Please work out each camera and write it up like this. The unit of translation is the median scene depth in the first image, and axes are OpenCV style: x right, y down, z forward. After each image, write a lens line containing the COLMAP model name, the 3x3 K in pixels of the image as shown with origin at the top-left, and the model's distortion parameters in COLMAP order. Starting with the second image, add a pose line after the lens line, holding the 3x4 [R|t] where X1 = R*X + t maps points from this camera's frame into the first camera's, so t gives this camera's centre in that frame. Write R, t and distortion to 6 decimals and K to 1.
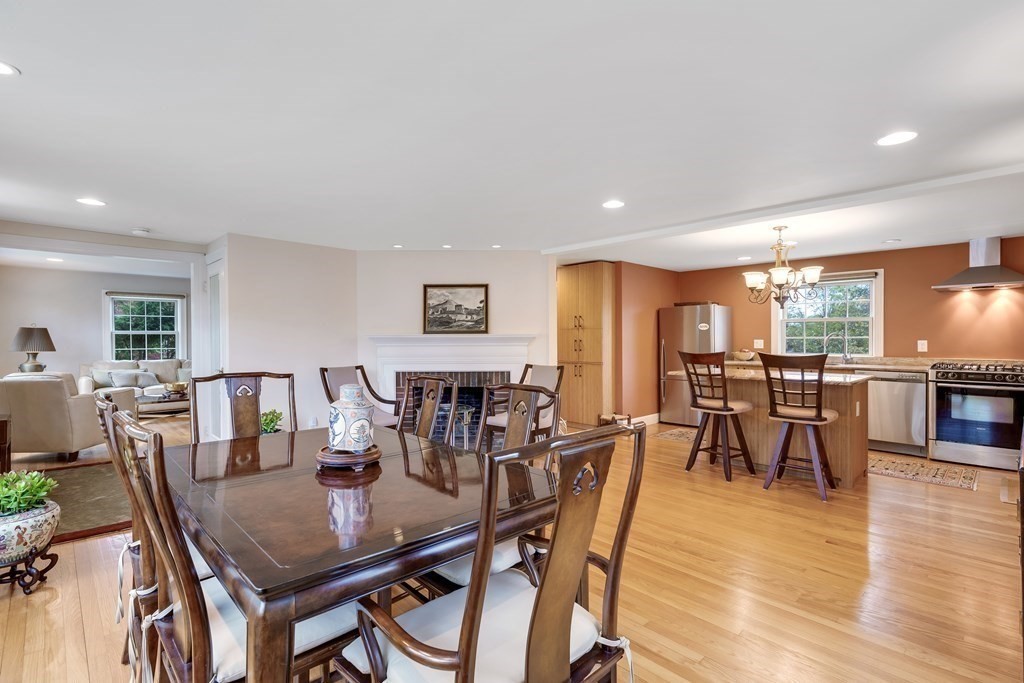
lens RADIAL K [[483.9, 0, 514.0], [0, 483.9, 340.5], [0, 0, 1]] dist [0.016962, 0.000239]
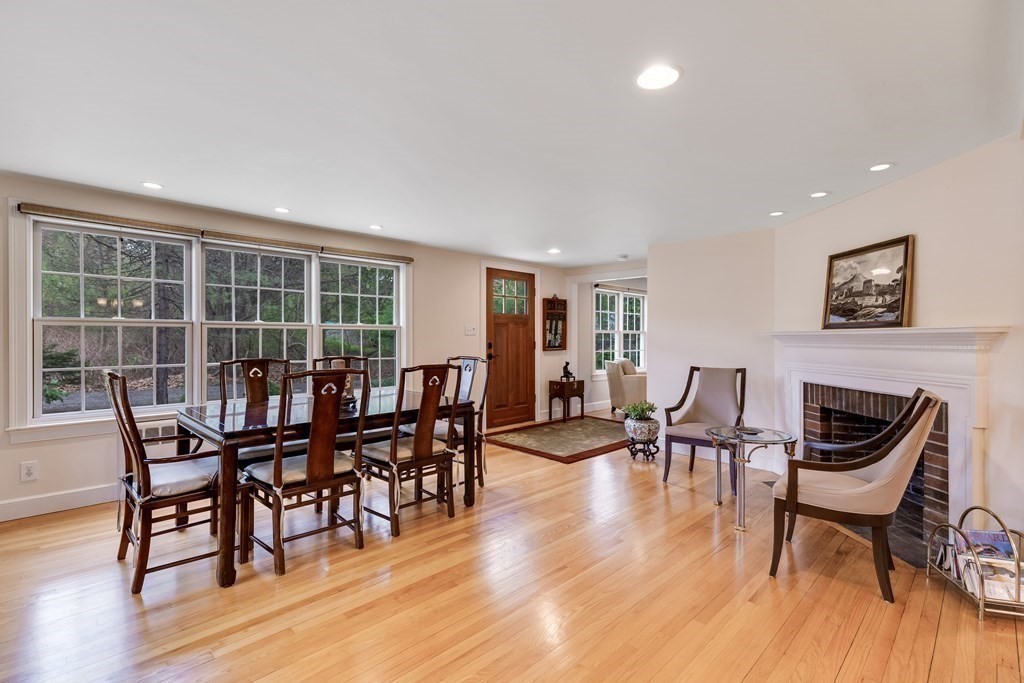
lens RADIAL K [[483.9, 0, 514.0], [0, 483.9, 340.5], [0, 0, 1]] dist [0.016962, 0.000239]
pose [[0.041146, 0.006299, -0.999133, 0.477325], [-0.009428, 0.999938, 0.005916, 0.001949], [0.999109, 0.009176, 0.041202, 0.534494]]
